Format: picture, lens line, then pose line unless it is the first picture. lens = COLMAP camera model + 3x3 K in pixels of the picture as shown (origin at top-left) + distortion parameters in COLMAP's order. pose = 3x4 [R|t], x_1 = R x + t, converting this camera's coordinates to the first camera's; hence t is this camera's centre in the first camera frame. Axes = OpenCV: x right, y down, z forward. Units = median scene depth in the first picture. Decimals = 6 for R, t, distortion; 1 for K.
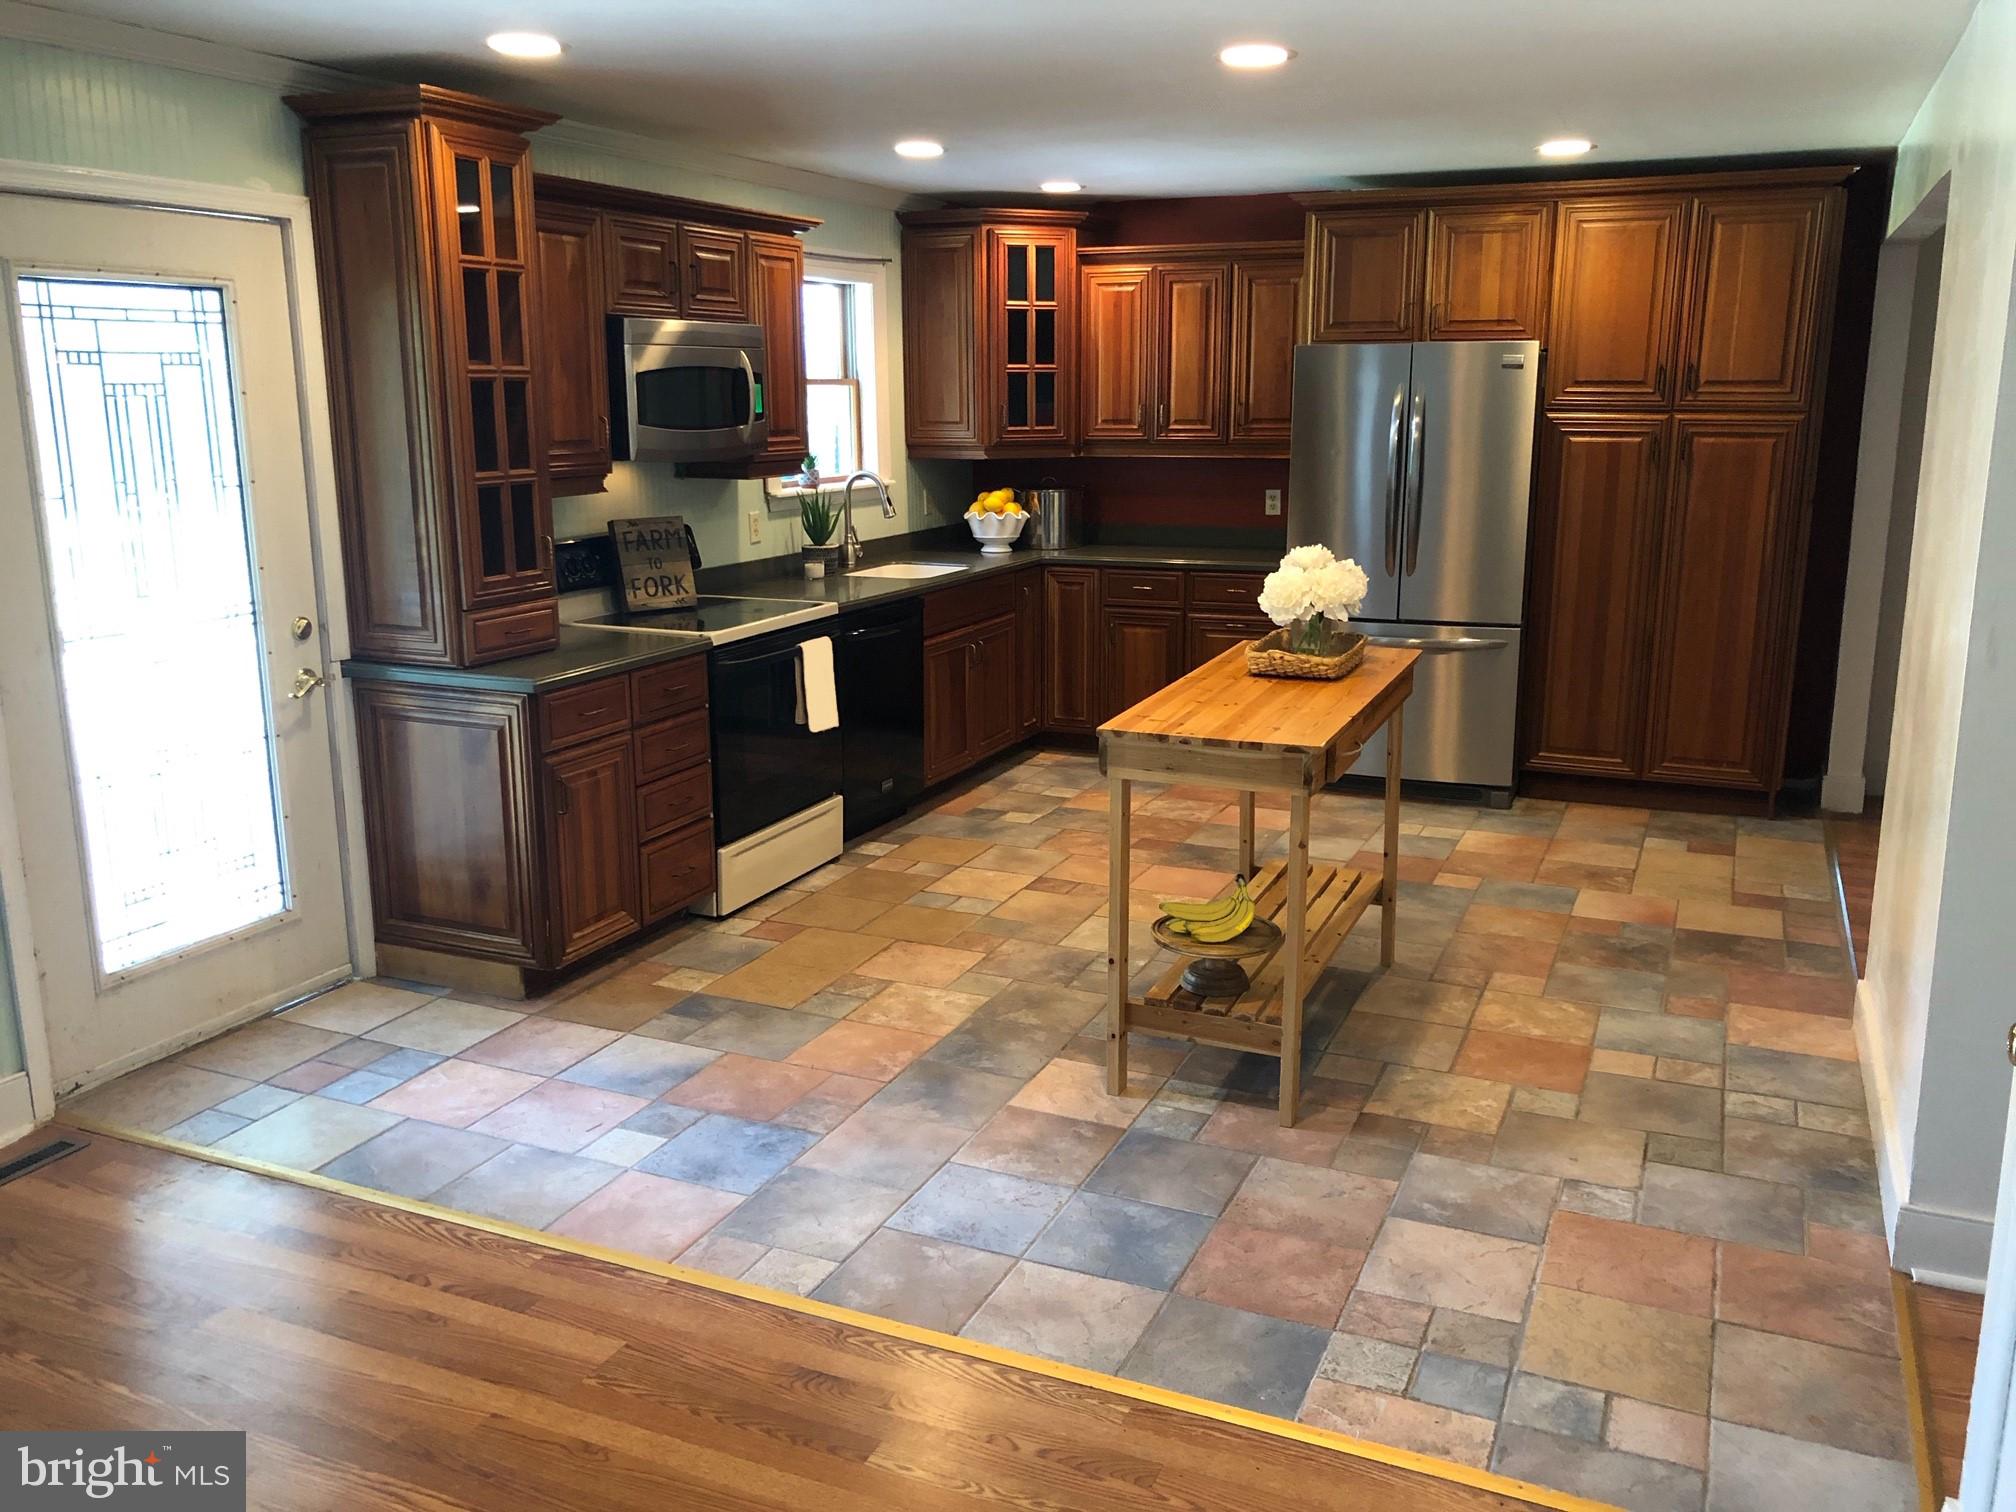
lens RADIAL K [[1647.3, 0, 1020.4], [0, 1647.3, 737.2], [0, 0, 1]] dist [0.030629, -0.022306]
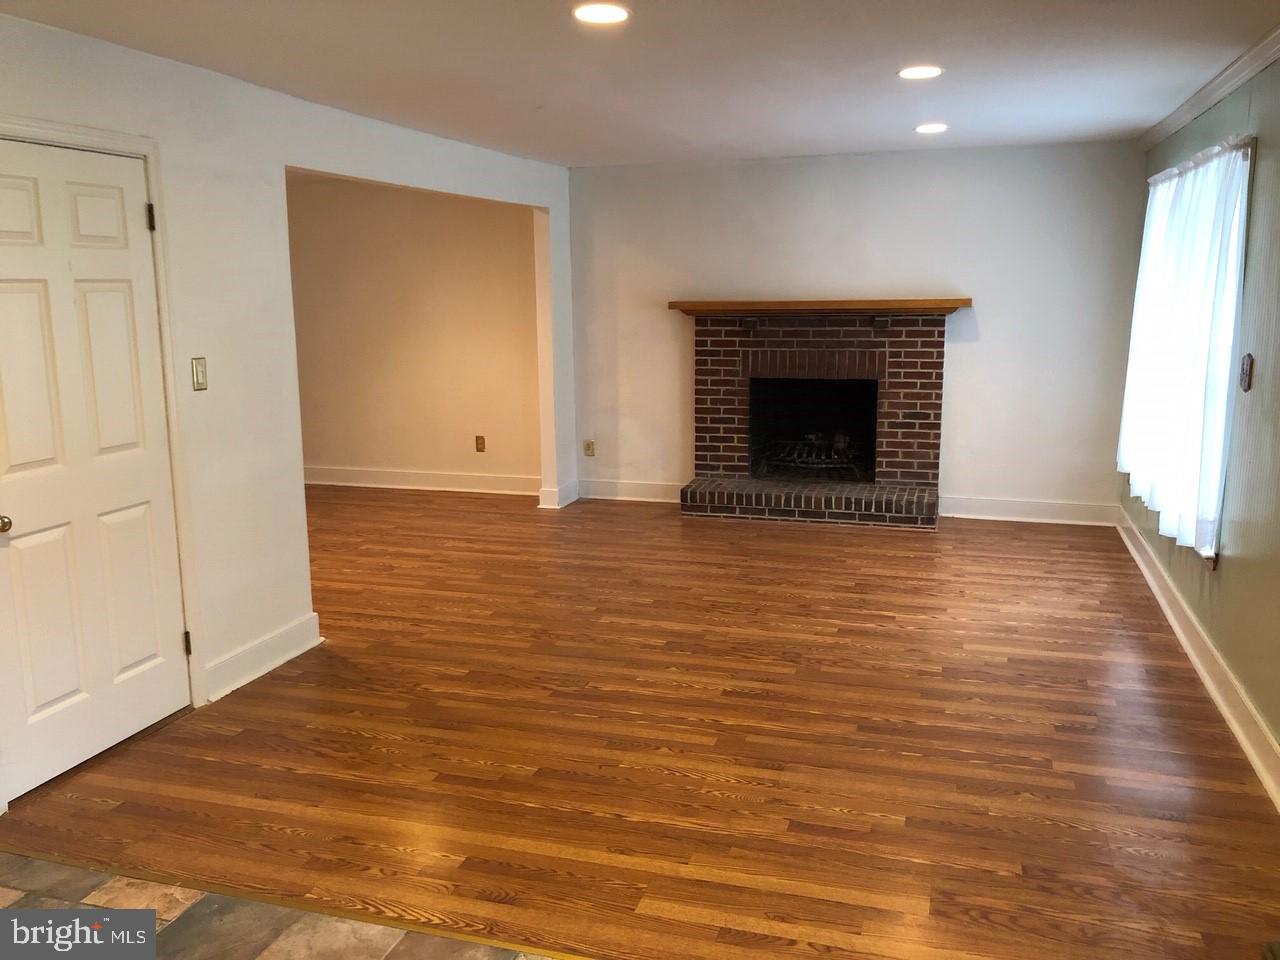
lens RADIAL K [[1045.9, 0, 644.2], [0, 1045.9, 478.3], [0, 0, 1]] dist [0.030629, -0.022306]
pose [[-0.994092, 0.037869, -0.101722, -0.133798], [-0.003831, 0.924340, 0.381551, -0.283348], [0.108475, 0.379686, -0.918734, 1.387301]]
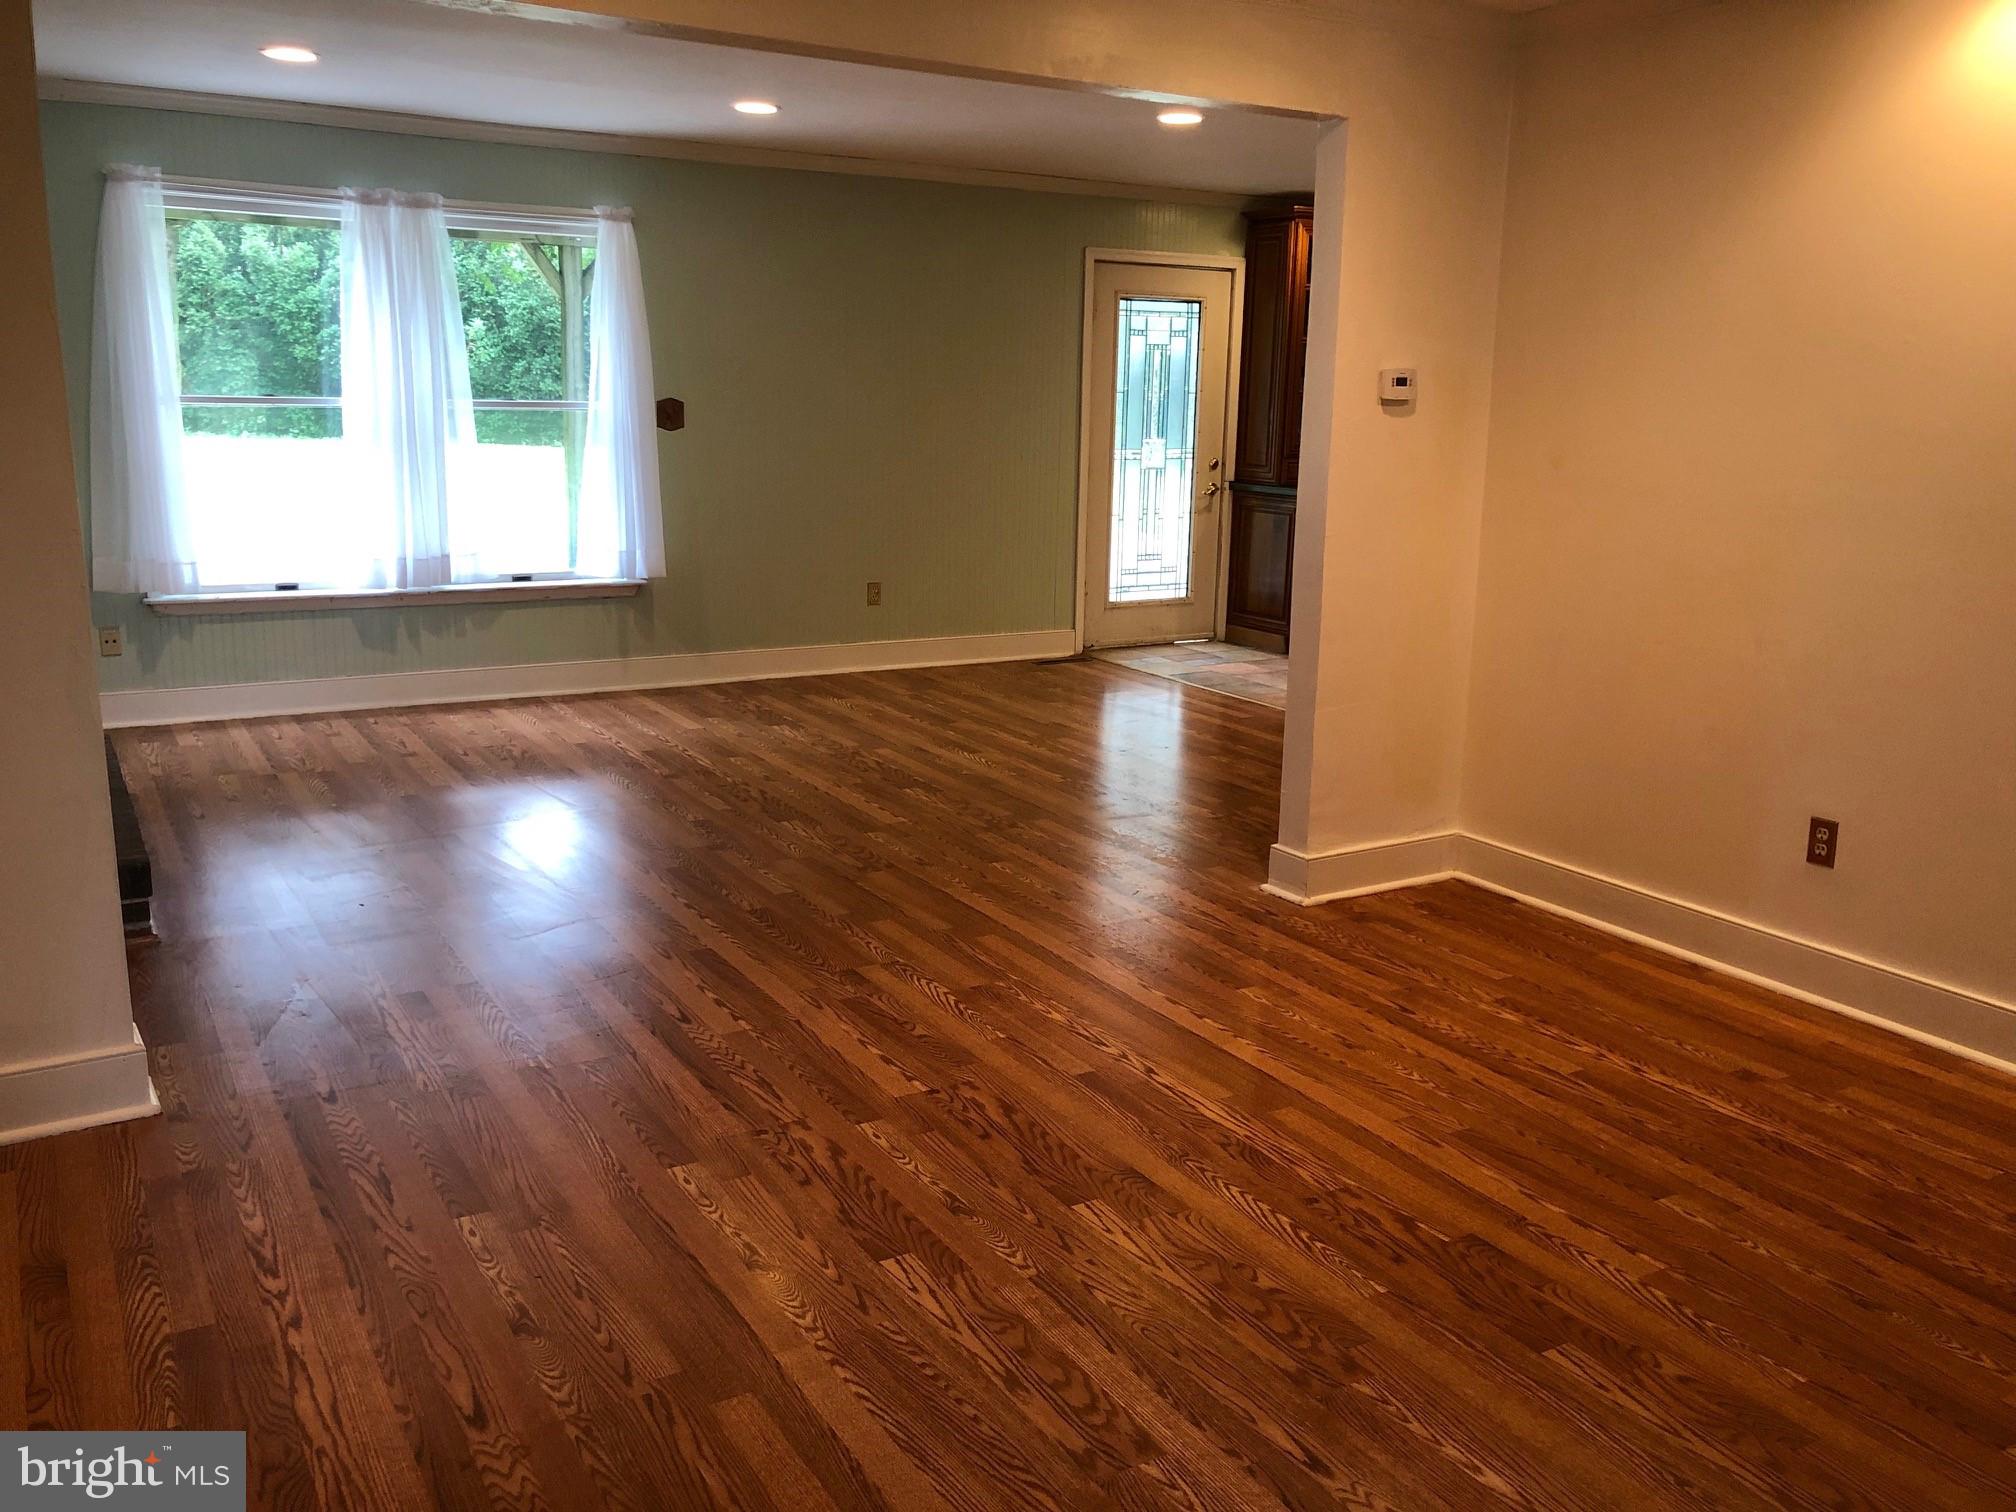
lens RADIAL K [[1647.3, 0, 1007.6], [0, 1647.3, 766.4], [0, 0, 1]] dist [0.030629, -0.022306]
pose [[0.812547, 0.152640, -0.562555, 0.715279], [-0.146134, 0.987627, 0.056902, 0.282520], [0.564280, 0.035973, 0.824799, -1.045548]]
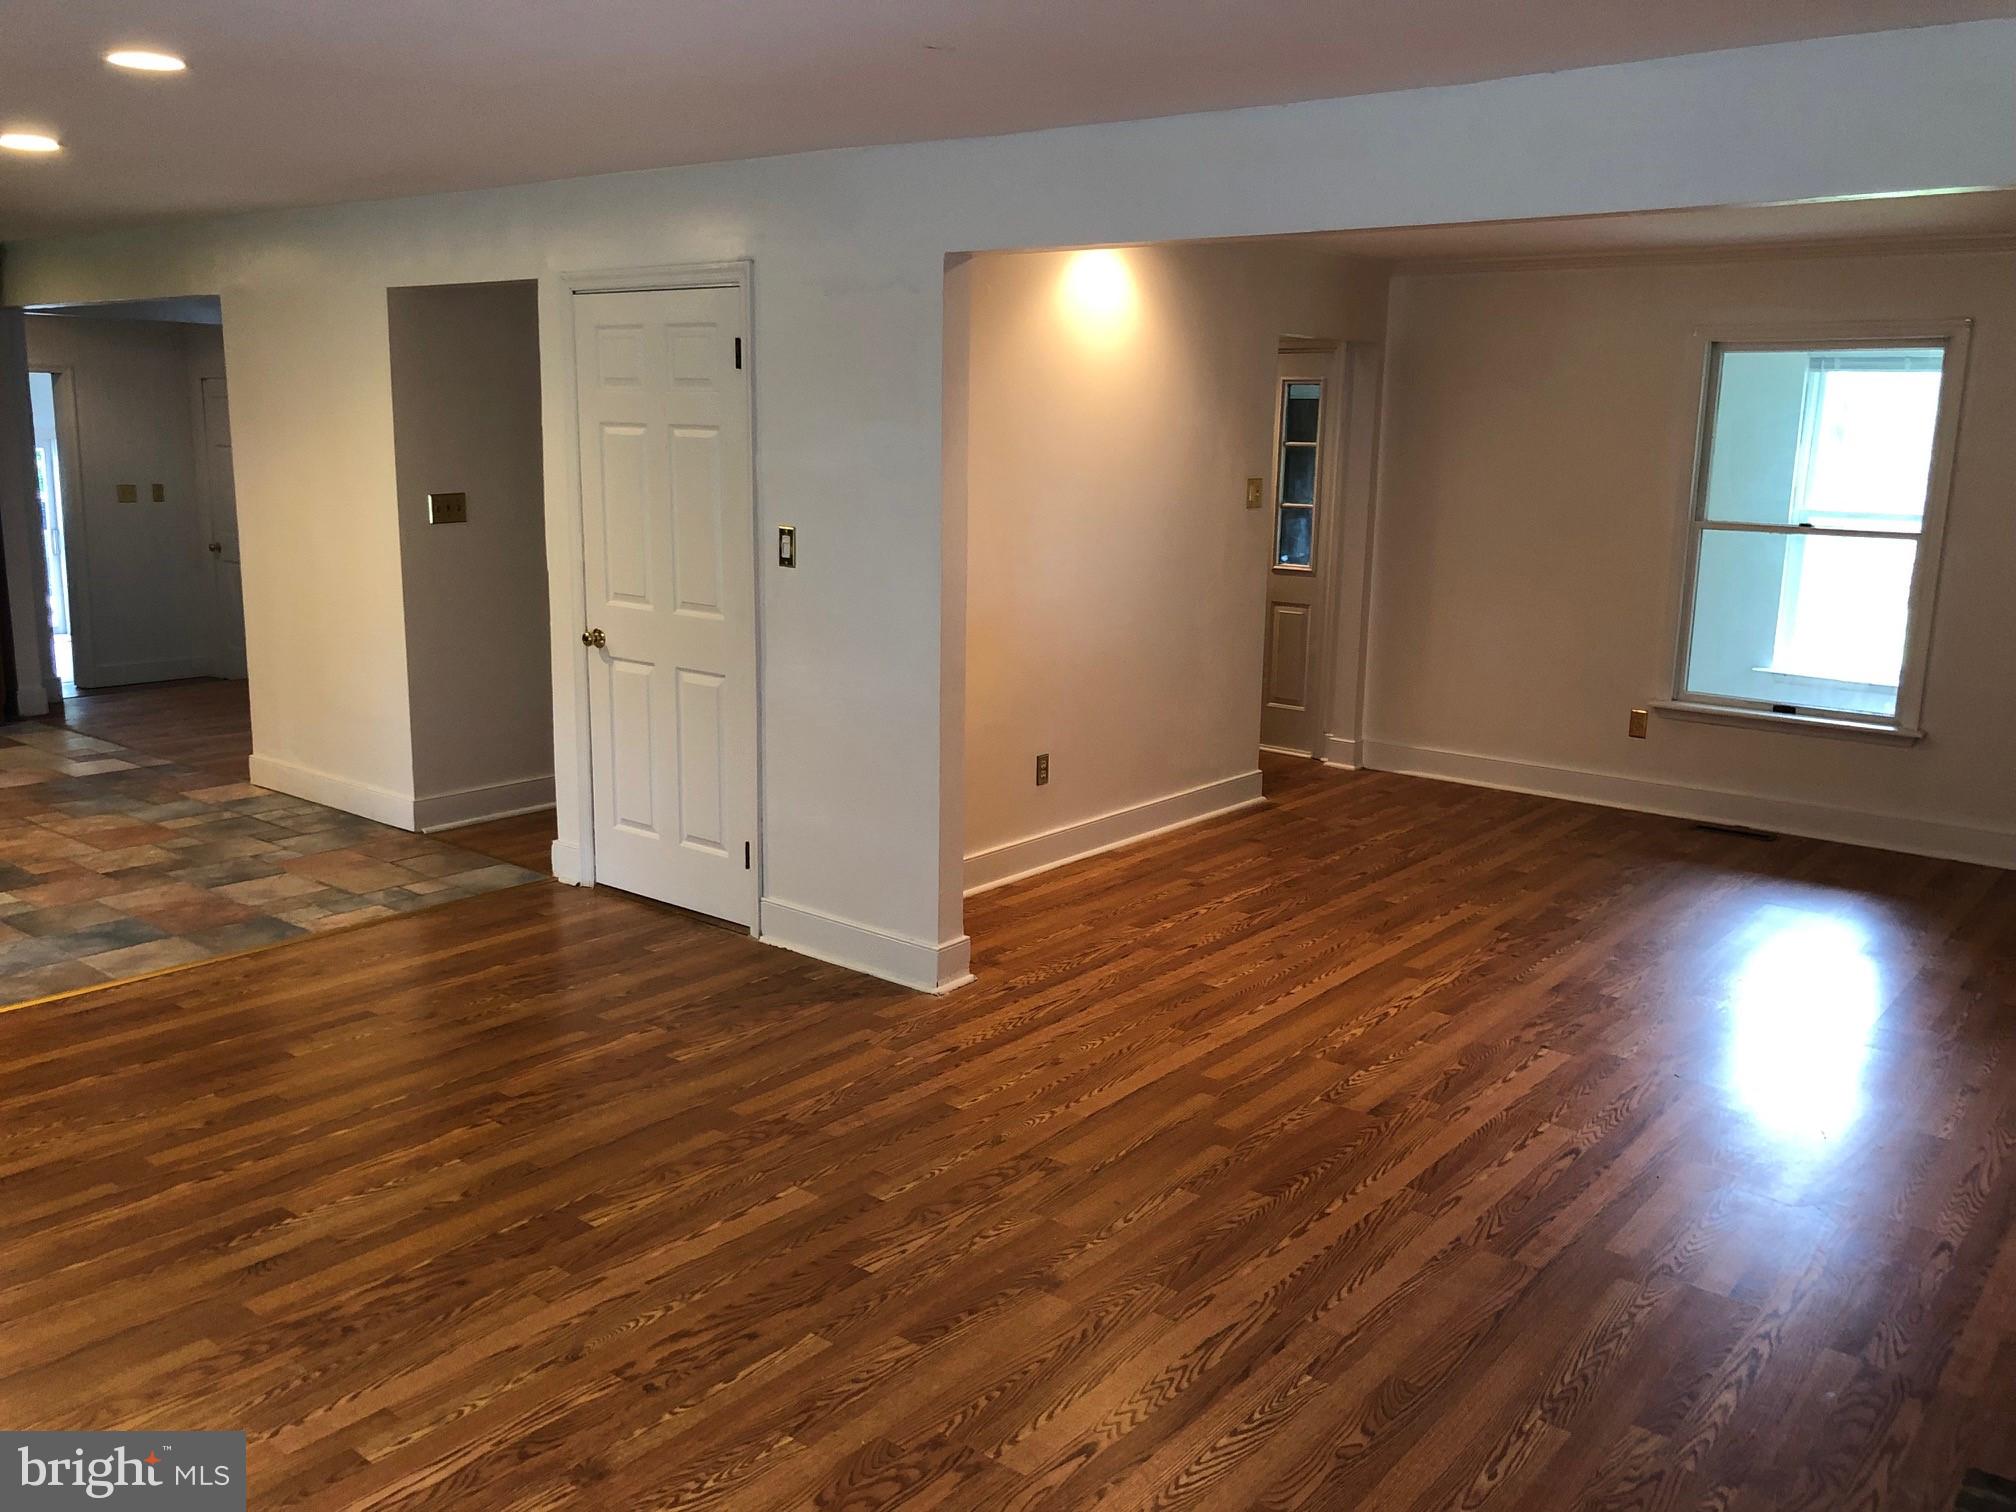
lens RADIAL K [[1647.3, 0, 1006.3], [0, 1647.3, 746.1], [0, 0, 1]] dist [0.030629, -0.022306]
pose [[0.262643, -0.179125, 0.948121, -1.091901], [0.177700, 0.974789, 0.134939, 0.053444], [-0.948389, 0.133040, 0.287853, -0.293167]]
